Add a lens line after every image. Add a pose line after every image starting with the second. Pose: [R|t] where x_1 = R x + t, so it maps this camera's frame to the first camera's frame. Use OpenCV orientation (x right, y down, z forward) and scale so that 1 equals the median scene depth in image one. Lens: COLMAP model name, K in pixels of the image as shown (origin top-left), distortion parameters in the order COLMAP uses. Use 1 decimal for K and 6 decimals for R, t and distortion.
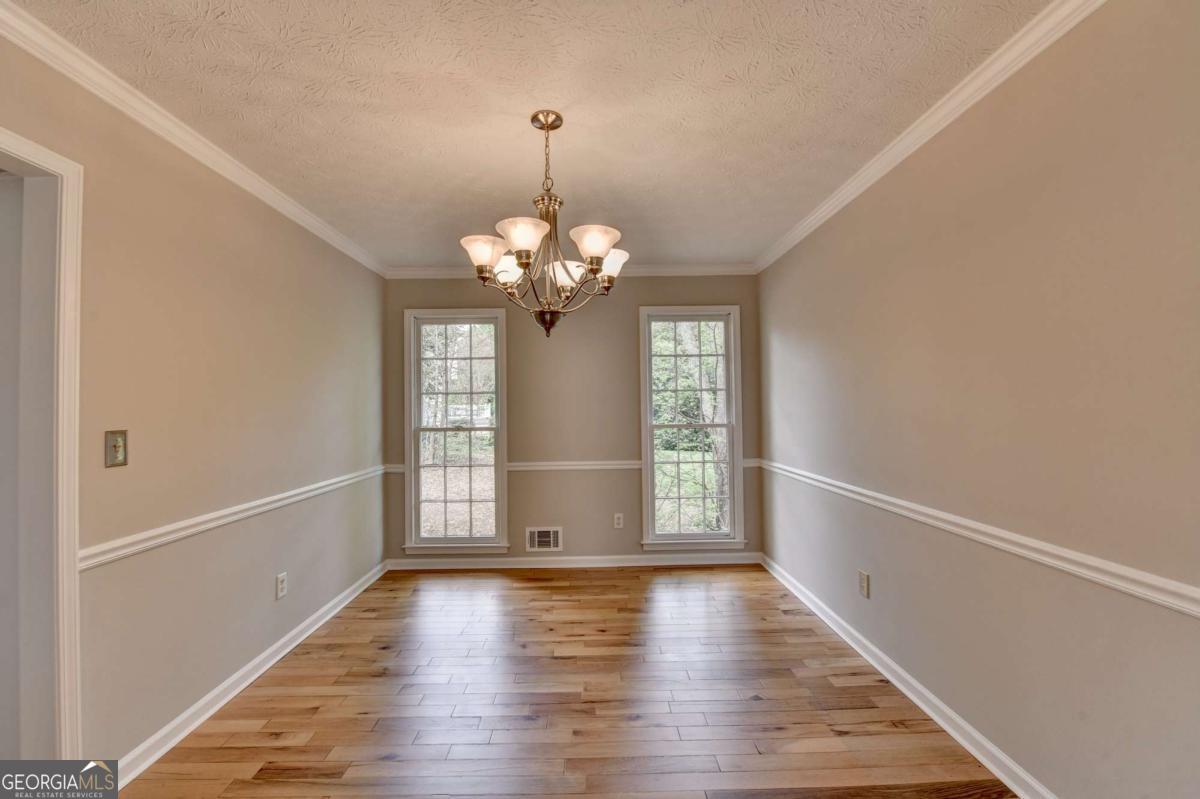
lens RADIAL K [[480.6, 0, 589.8], [0, 480.6, 401.7], [0, 0, 1]] dist [-0.015007, -0.002737]
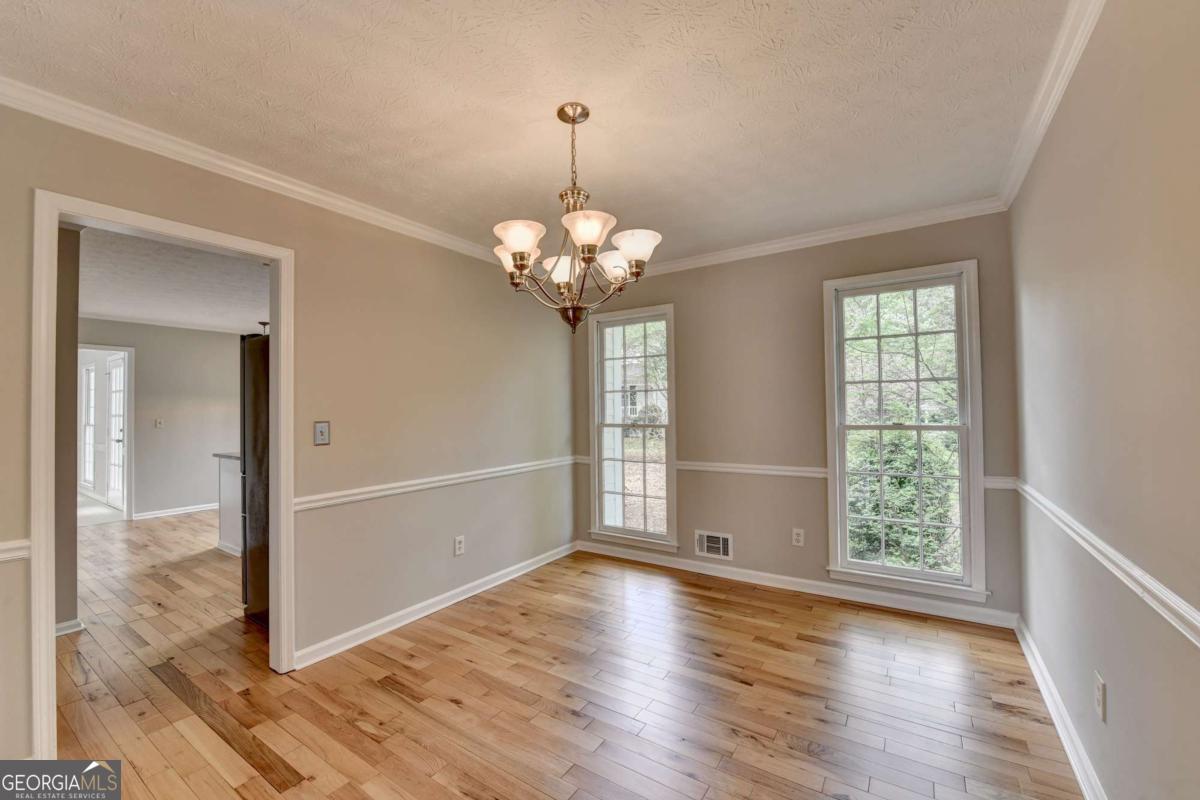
lens RADIAL K [[480.6, 0, 589.8], [0, 480.6, 402.2], [0, 0, 1]] dist [-0.015007, -0.002737]
pose [[0.821890, -0.006441, -0.569610, 0.249758], [0.011889, 0.999912, 0.005847, 0.000513], [0.569522, -0.011578, 0.821894, 0.103262]]
